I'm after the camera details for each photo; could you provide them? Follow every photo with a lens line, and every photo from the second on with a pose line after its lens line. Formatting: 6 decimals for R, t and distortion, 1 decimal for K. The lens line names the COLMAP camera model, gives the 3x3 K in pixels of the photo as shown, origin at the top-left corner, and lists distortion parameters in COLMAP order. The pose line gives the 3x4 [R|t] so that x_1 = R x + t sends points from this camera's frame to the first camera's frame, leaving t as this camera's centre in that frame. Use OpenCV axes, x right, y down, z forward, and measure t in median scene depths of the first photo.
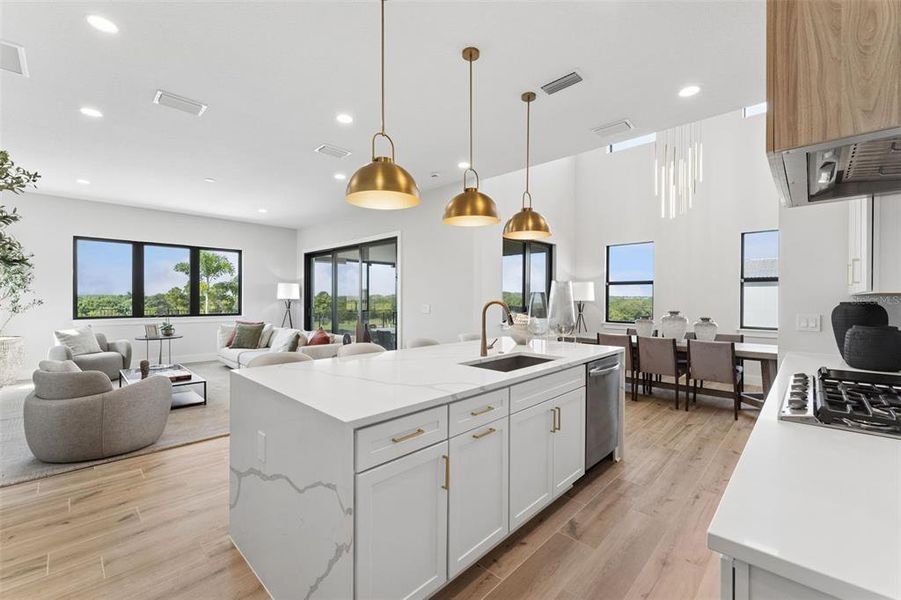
lens RADIAL K [[375.1, 0, 450.5], [0, 375.1, 300.0], [0, 0, 1]] dist [0.000194, 0.000066]
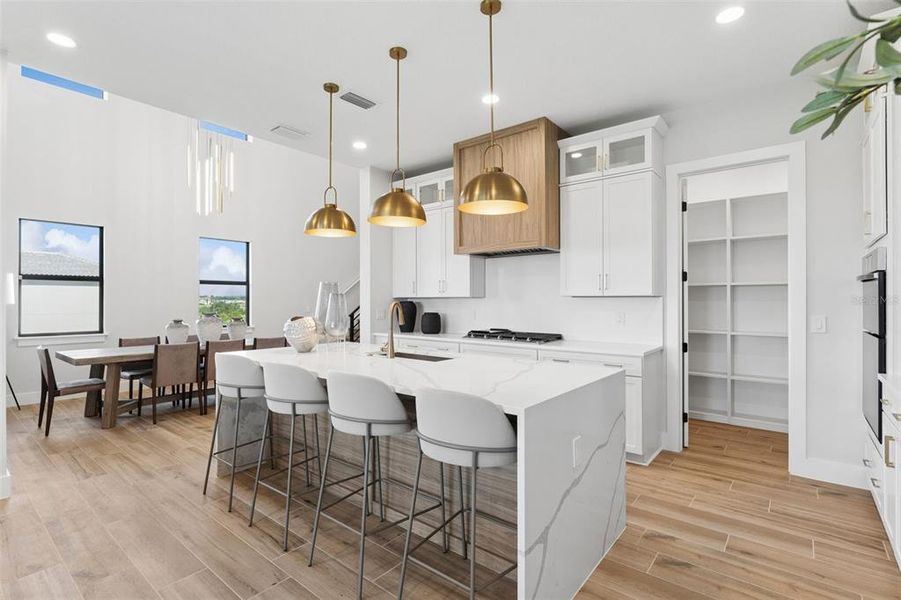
lens RADIAL K [[422.0, 0, 450.5], [0, 422.0, 300.0], [0, 0, 1]] dist [-0.001069, -0.000078]
pose [[-0.087123, -0.002602, 0.996194, -0.532484], [0.006498, 0.999974, 0.003180, -0.001126], [-0.996176, 0.006751, -0.087104, 0.473717]]
